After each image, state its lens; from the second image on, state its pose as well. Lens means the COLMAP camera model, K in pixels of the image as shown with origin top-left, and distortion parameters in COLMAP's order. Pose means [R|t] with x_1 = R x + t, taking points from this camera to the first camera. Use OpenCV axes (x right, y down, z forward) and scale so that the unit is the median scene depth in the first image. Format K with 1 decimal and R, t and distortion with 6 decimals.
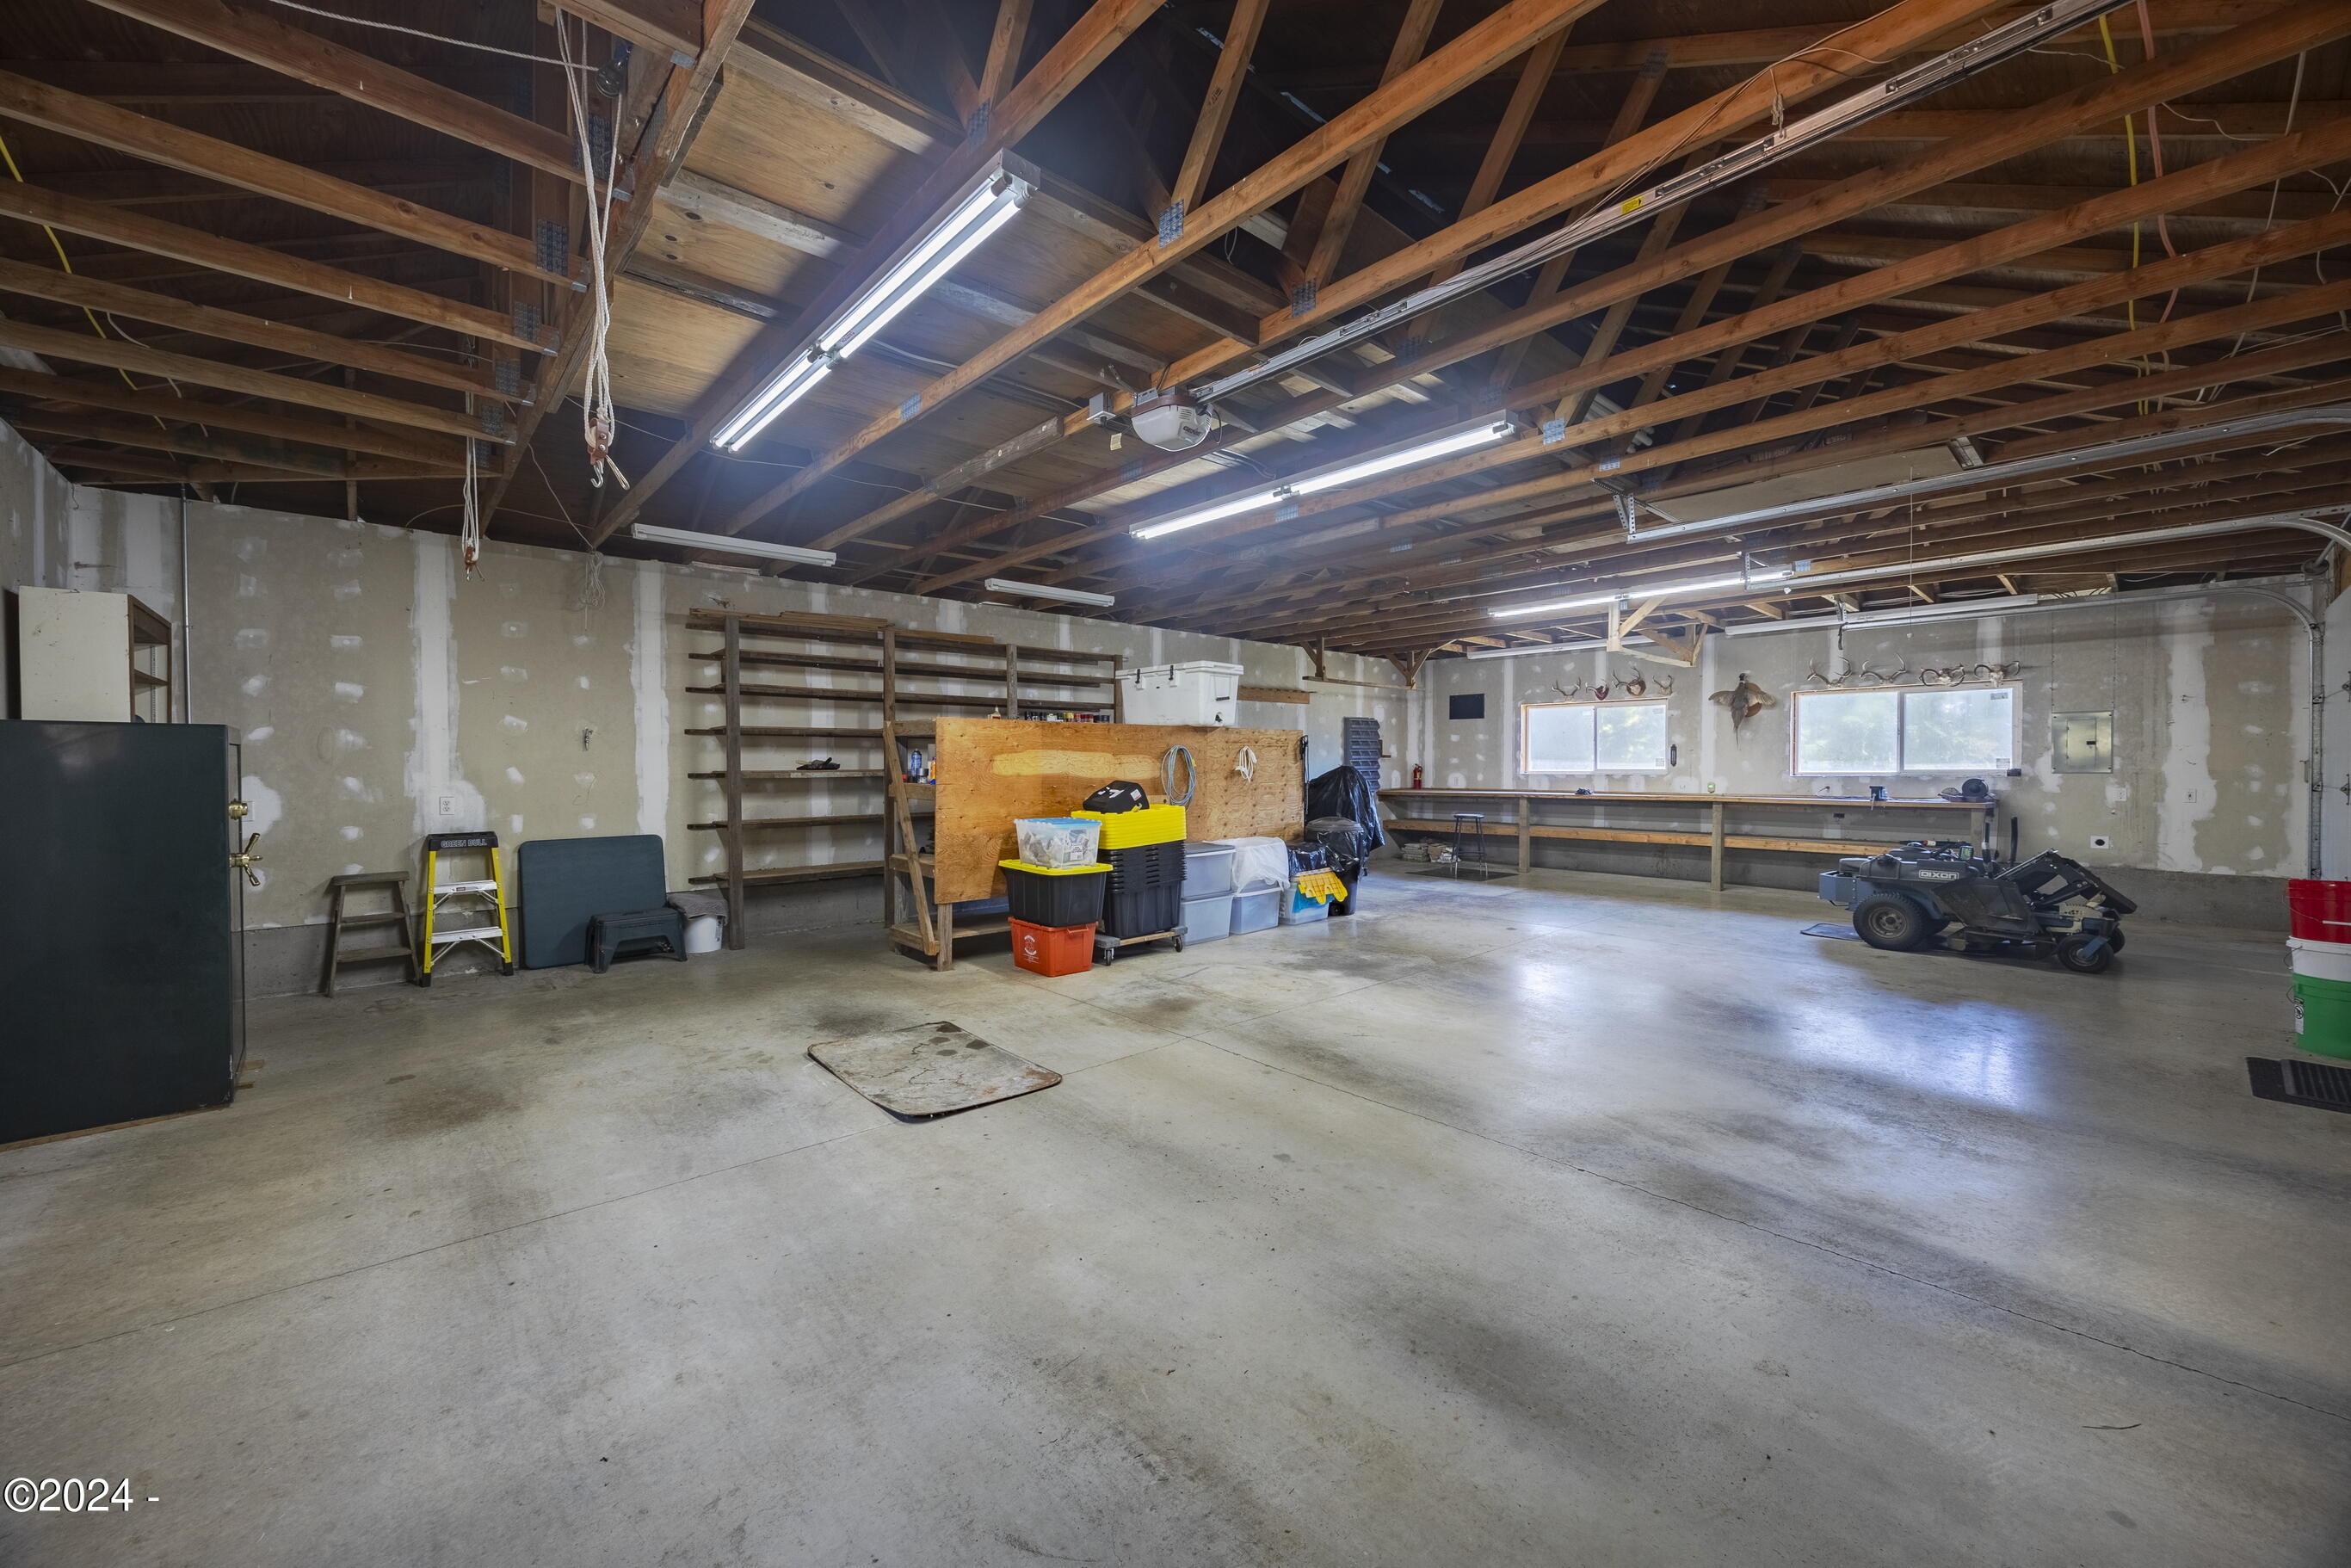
lens RADIAL K [[889.3, 0, 1184.9], [0, 889.3, 781.9], [0, 0, 1]] dist [-0.002884, -0.000566]
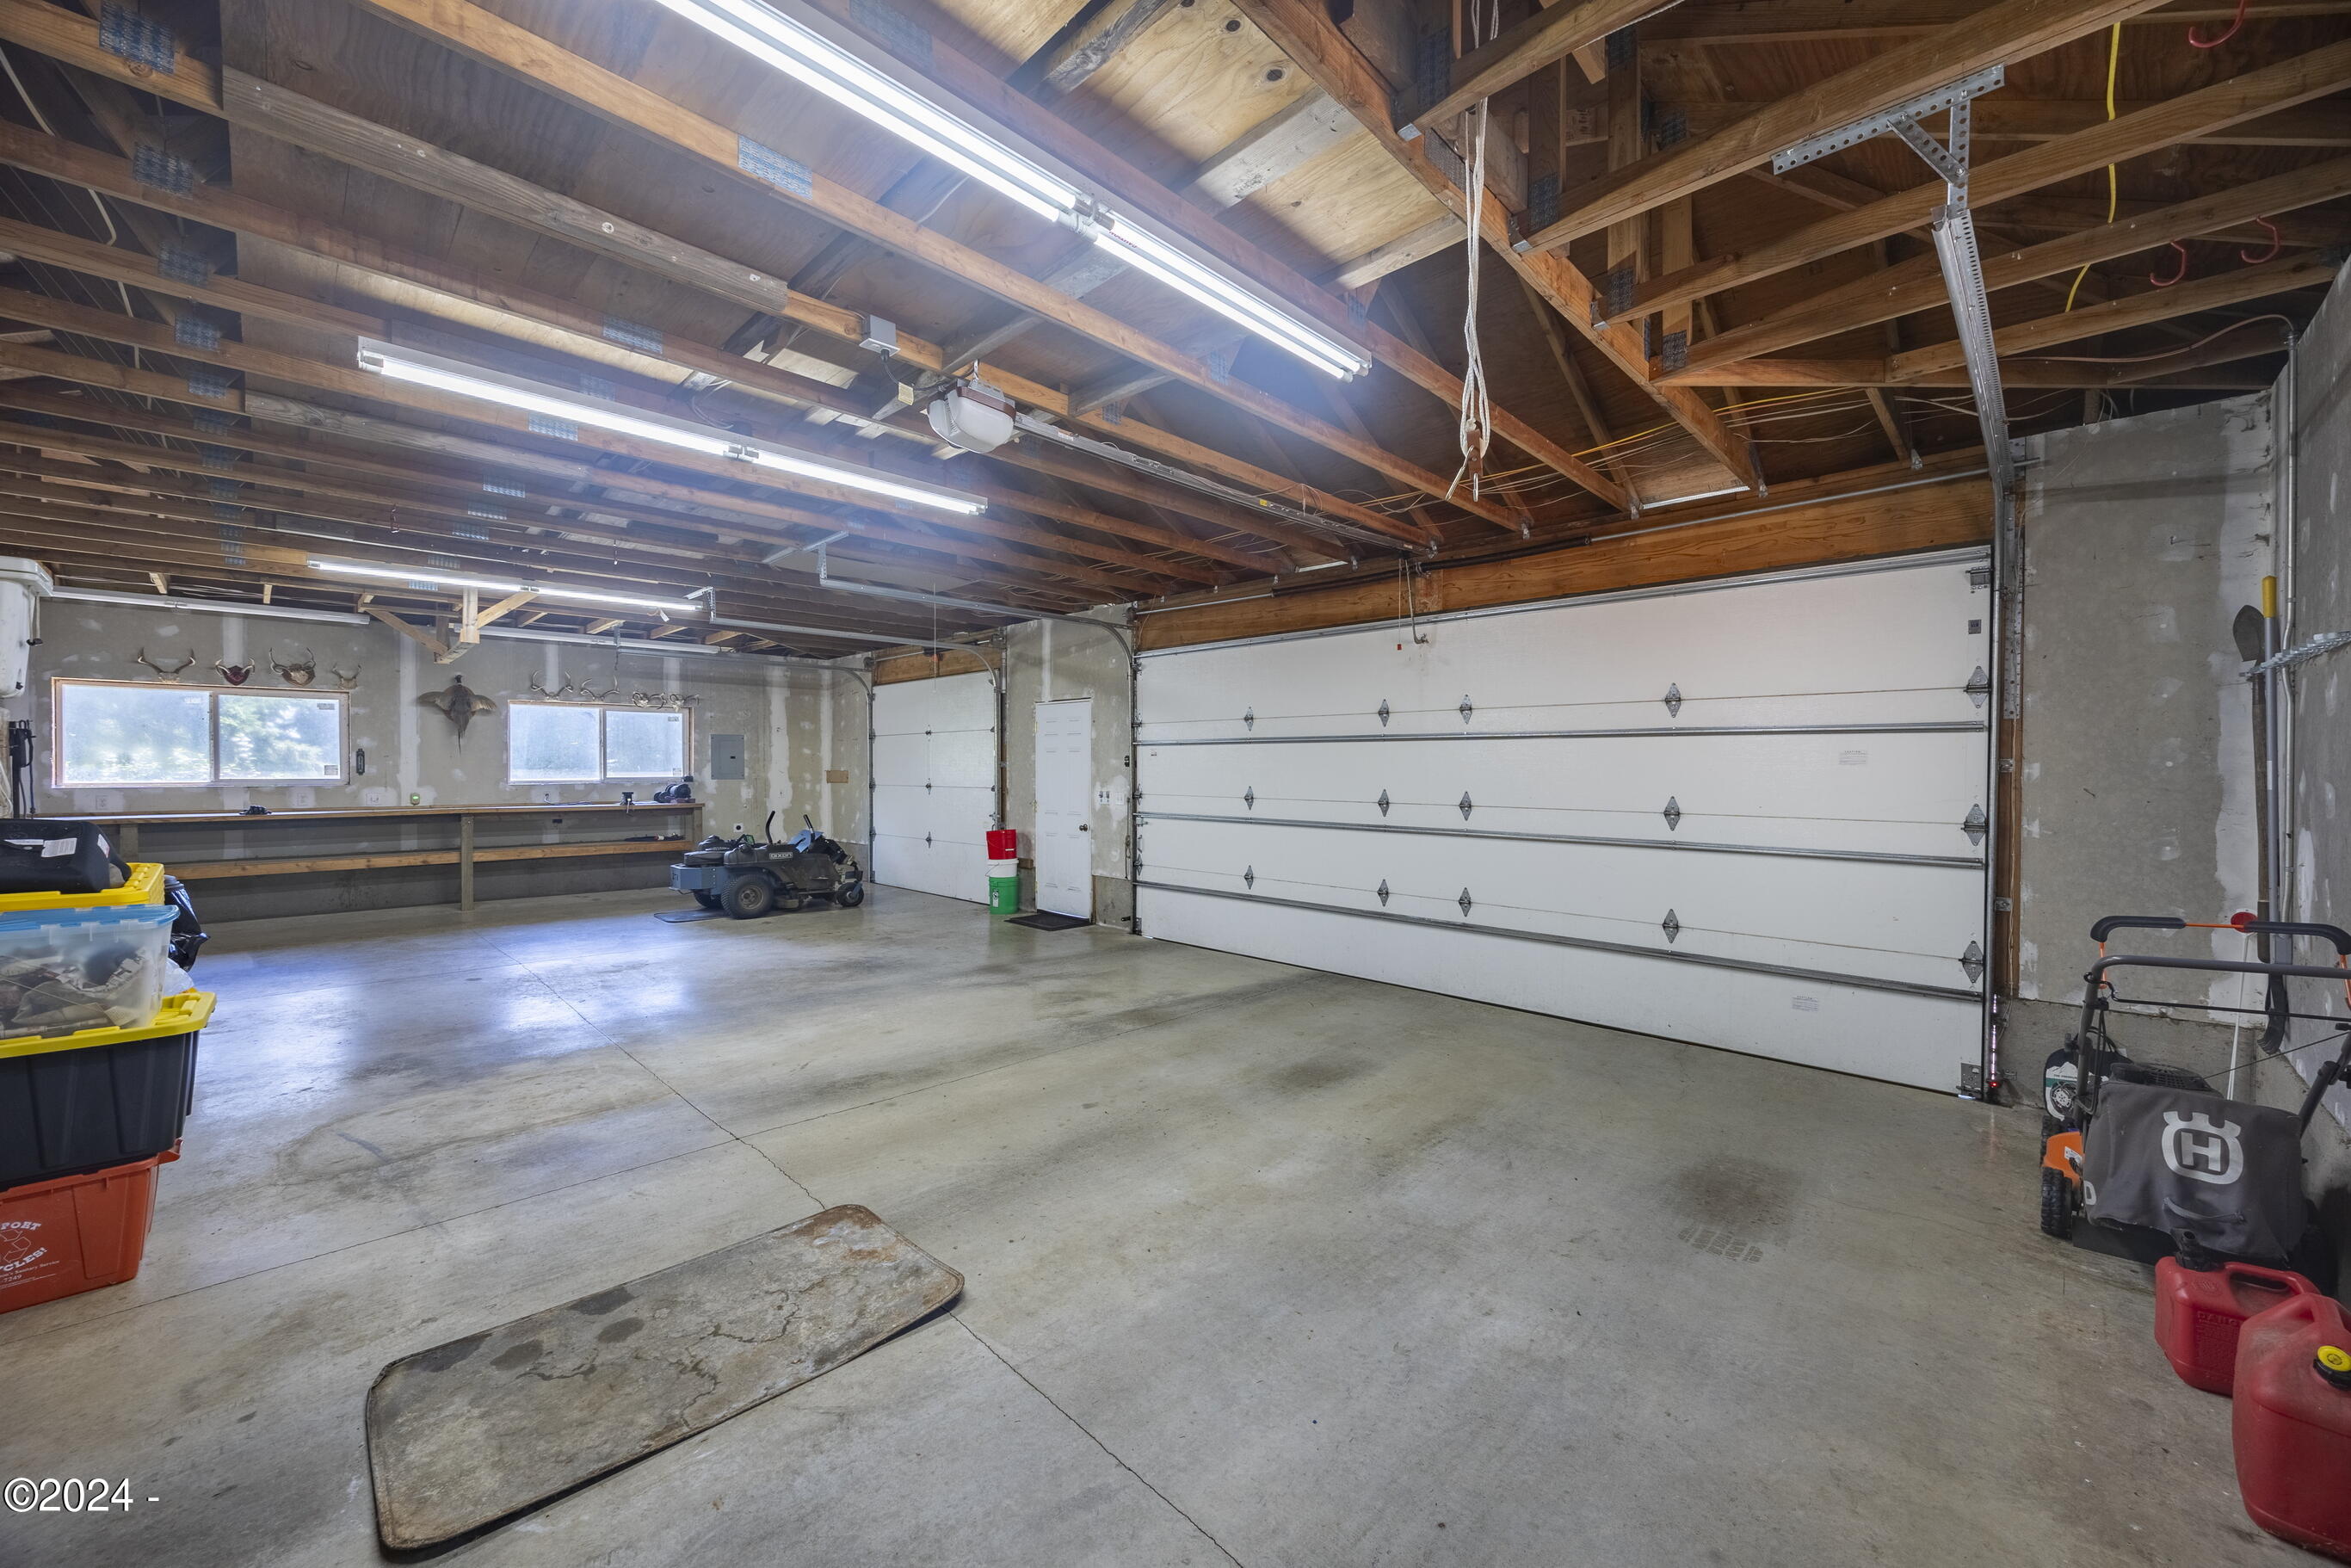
lens RADIAL K [[889.3, 0, 1184.9], [0, 889.3, 781.9], [0, 0, 1]] dist [-0.002884, -0.000566]
pose [[-0.058606, -0.012210, 0.998207, -0.801999], [0.017778, 0.999754, 0.013272, -0.020995], [-0.998123, 0.018524, -0.058374, 0.685485]]
